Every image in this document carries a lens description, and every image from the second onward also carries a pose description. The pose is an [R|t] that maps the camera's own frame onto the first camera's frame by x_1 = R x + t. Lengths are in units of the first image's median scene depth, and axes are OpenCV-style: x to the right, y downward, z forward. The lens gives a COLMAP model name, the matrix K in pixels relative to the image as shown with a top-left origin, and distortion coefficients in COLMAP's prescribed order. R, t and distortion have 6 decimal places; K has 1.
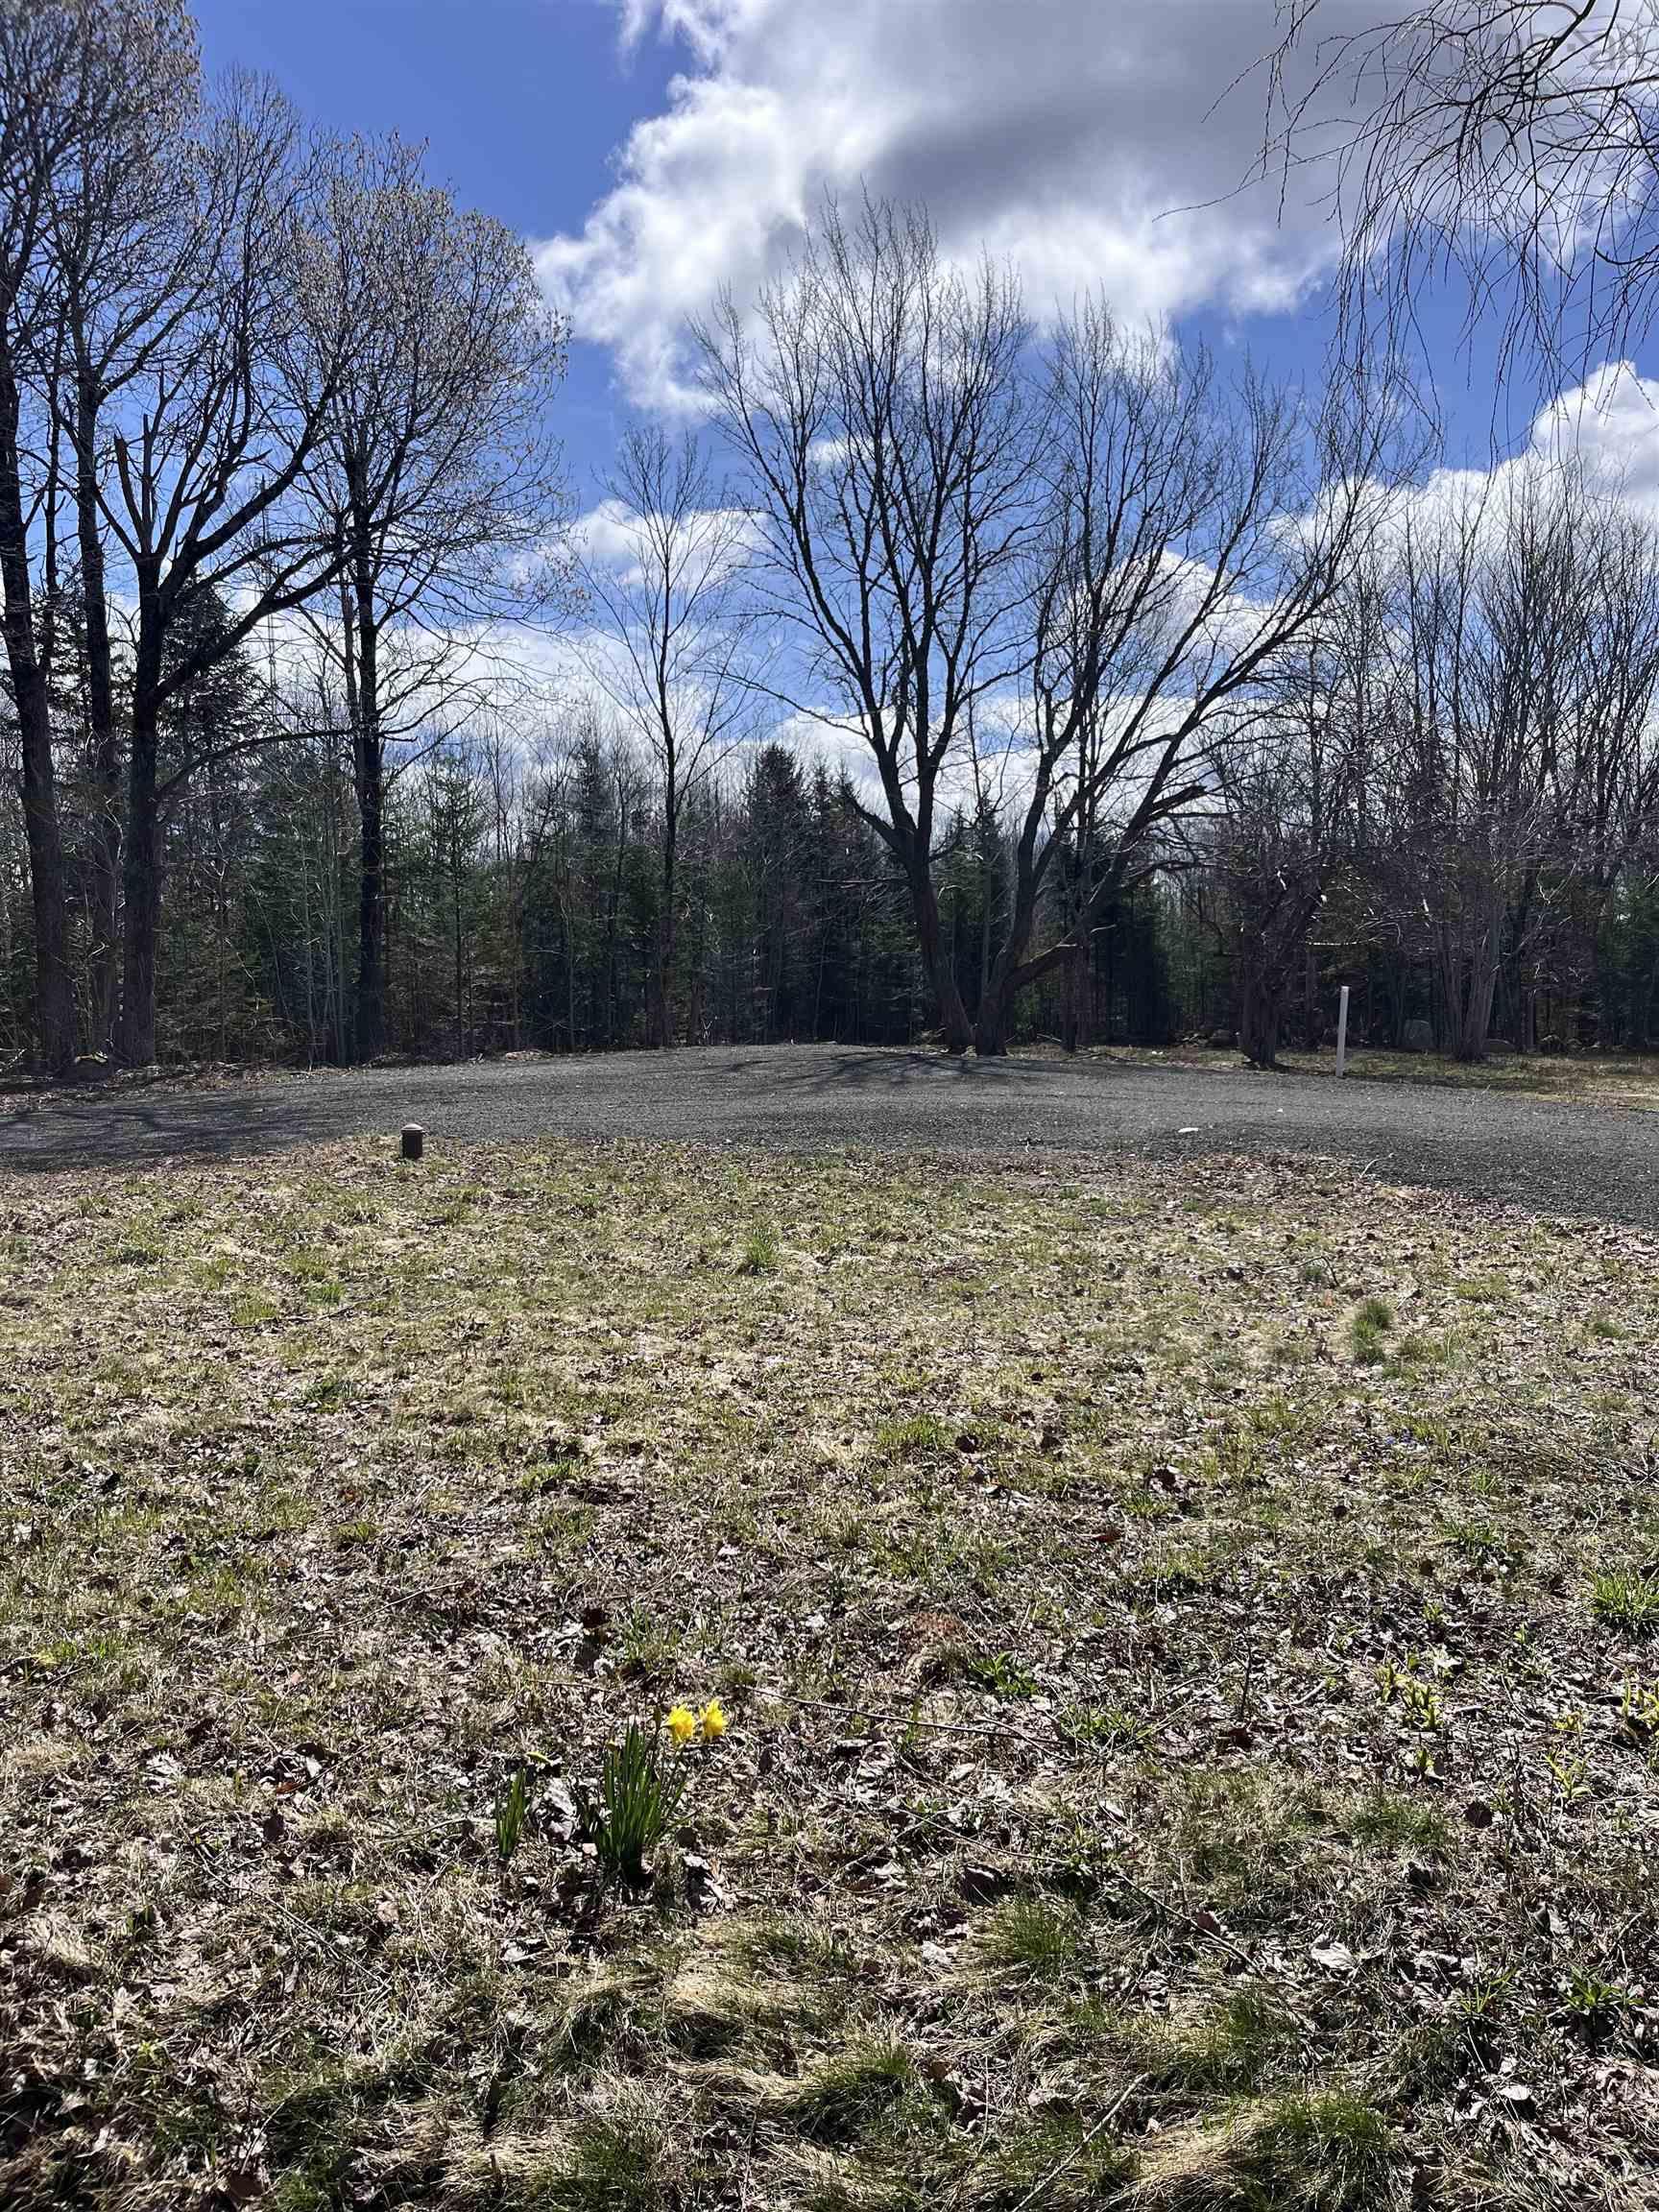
lens RADIAL K [[1670.4, 0, 827.6], [0, 1670.4, 1077.0], [0, 0, 1]] dist [0.078259, -0.099833]
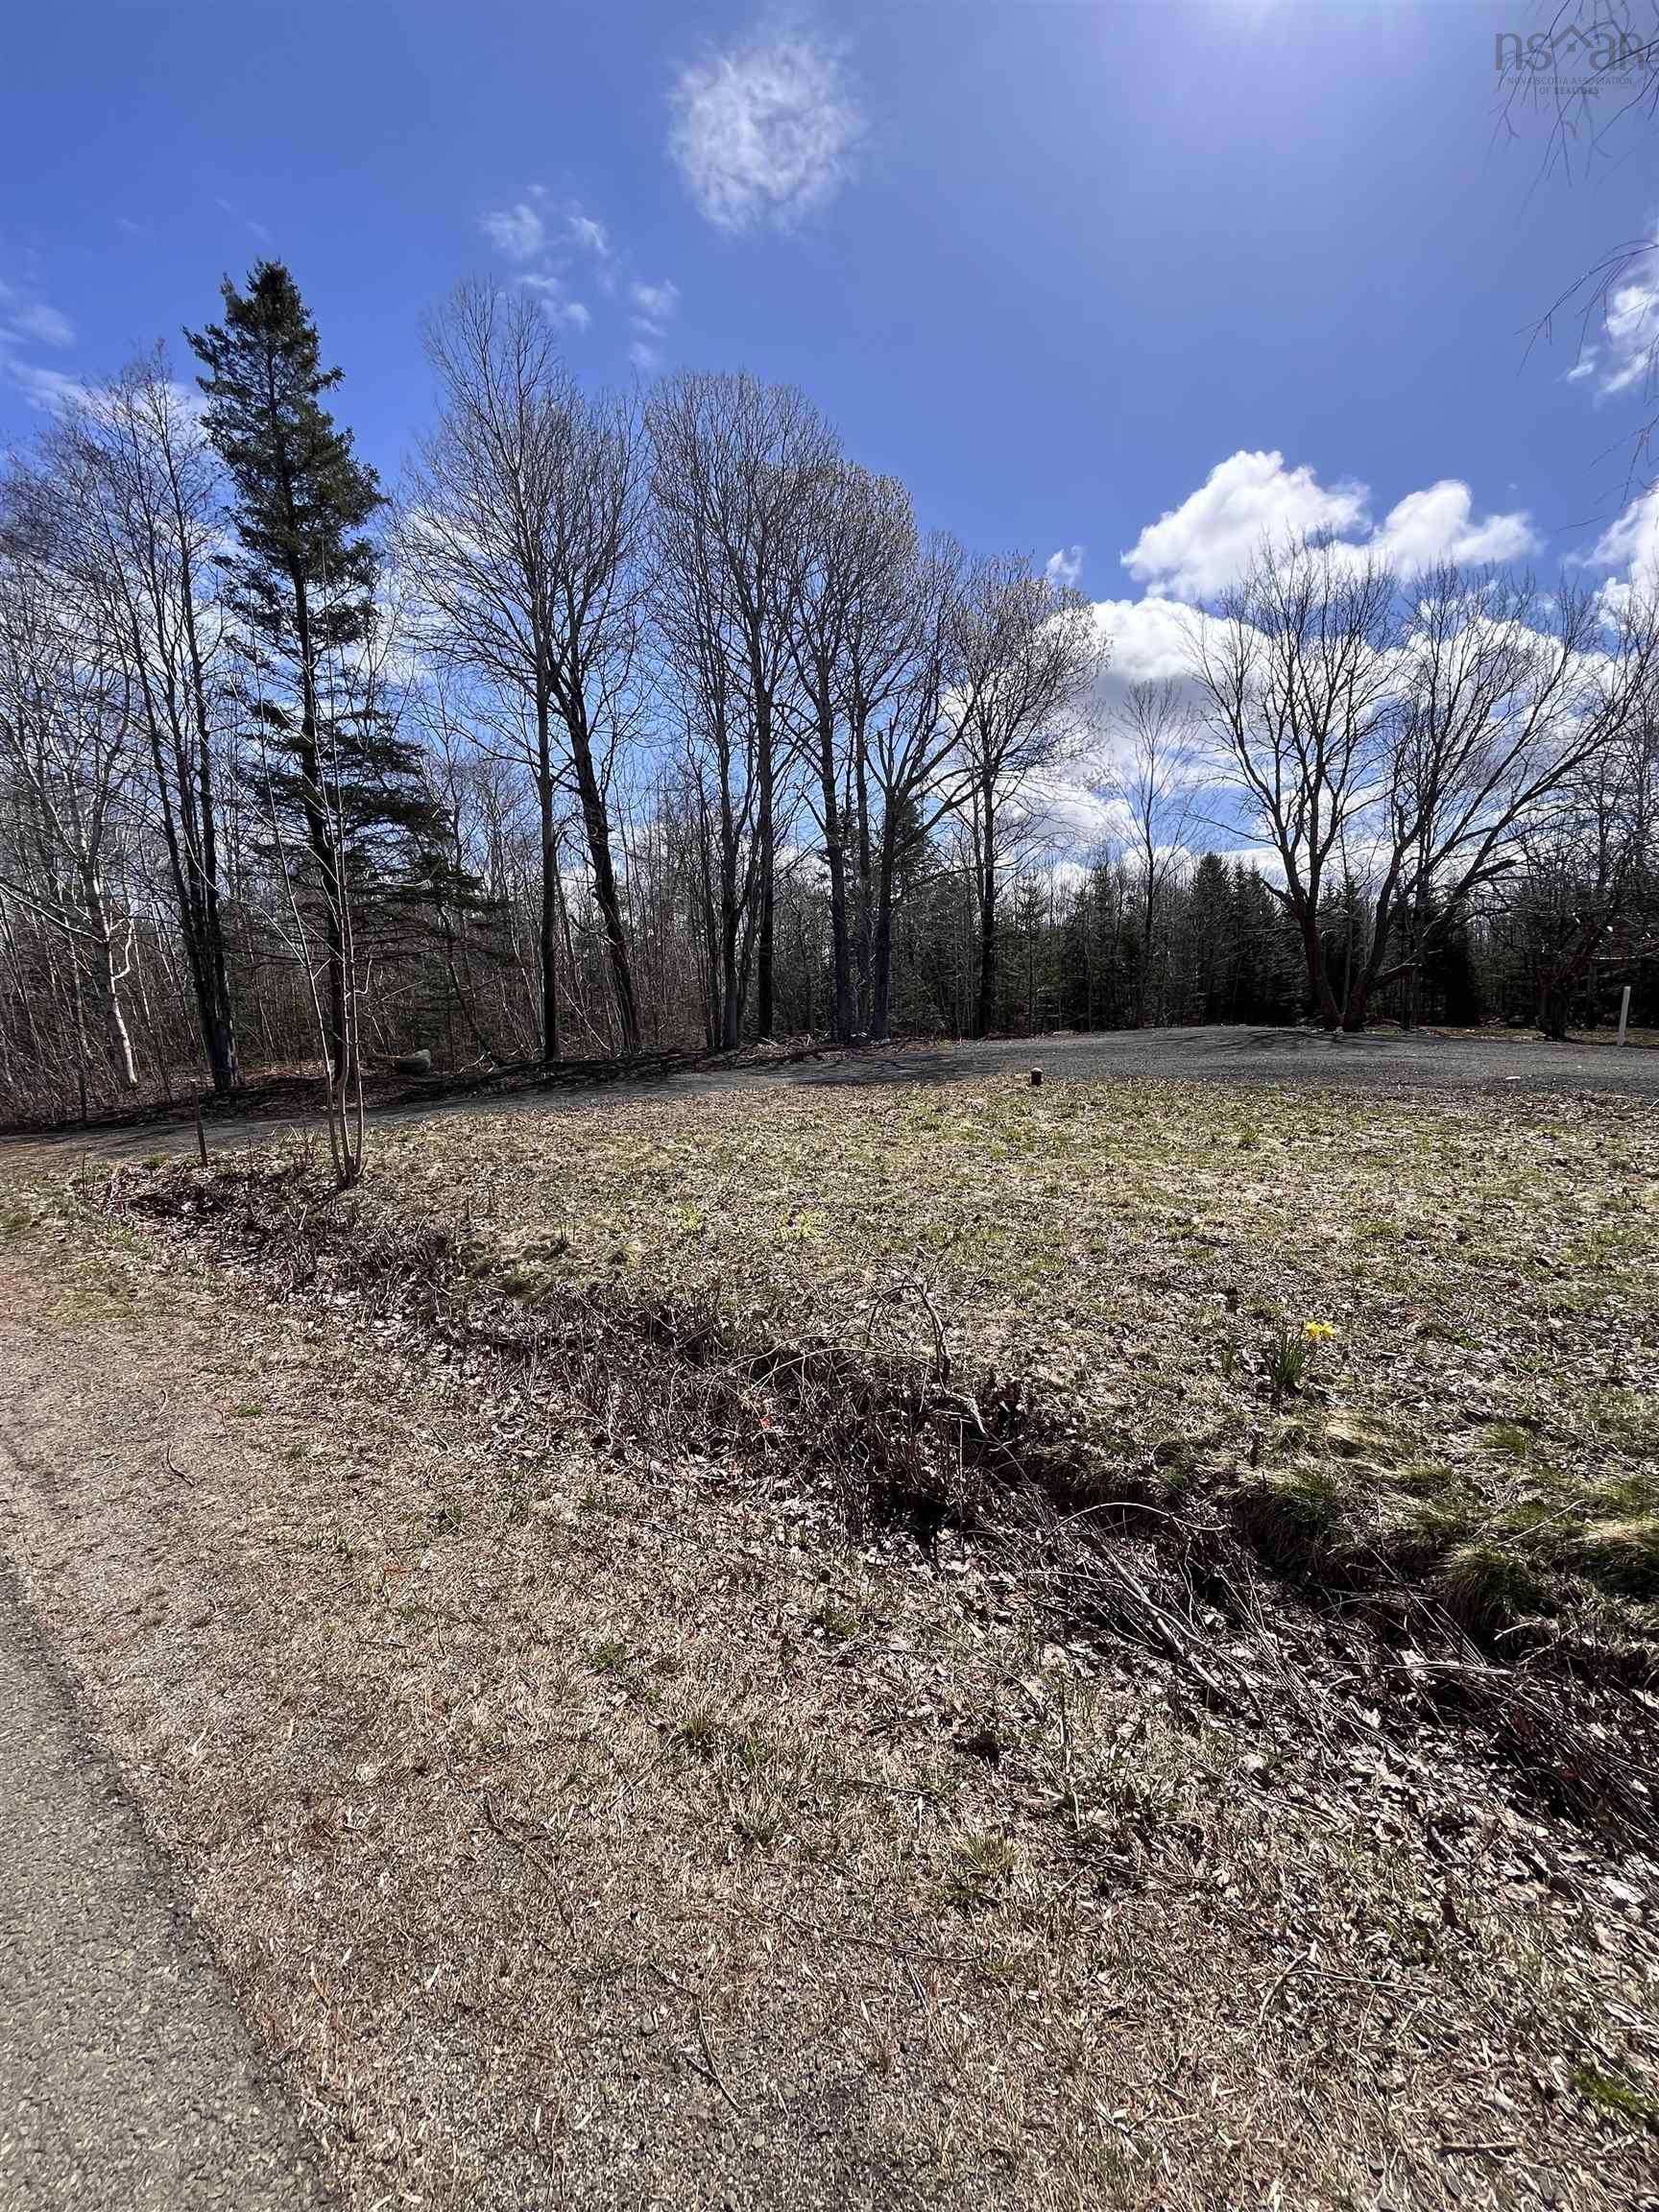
lens RADIAL K [[907.3, 0, 823.1], [0, 907.3, 1095.3], [0, 0, 1]] dist [0.000193, 0.000283]
pose [[0.916232, 0.024666, -0.399888, -0.097130], [-0.002469, 0.998432, 0.055929, 0.001967], [0.400640, -0.050256, 0.914856, -0.166057]]
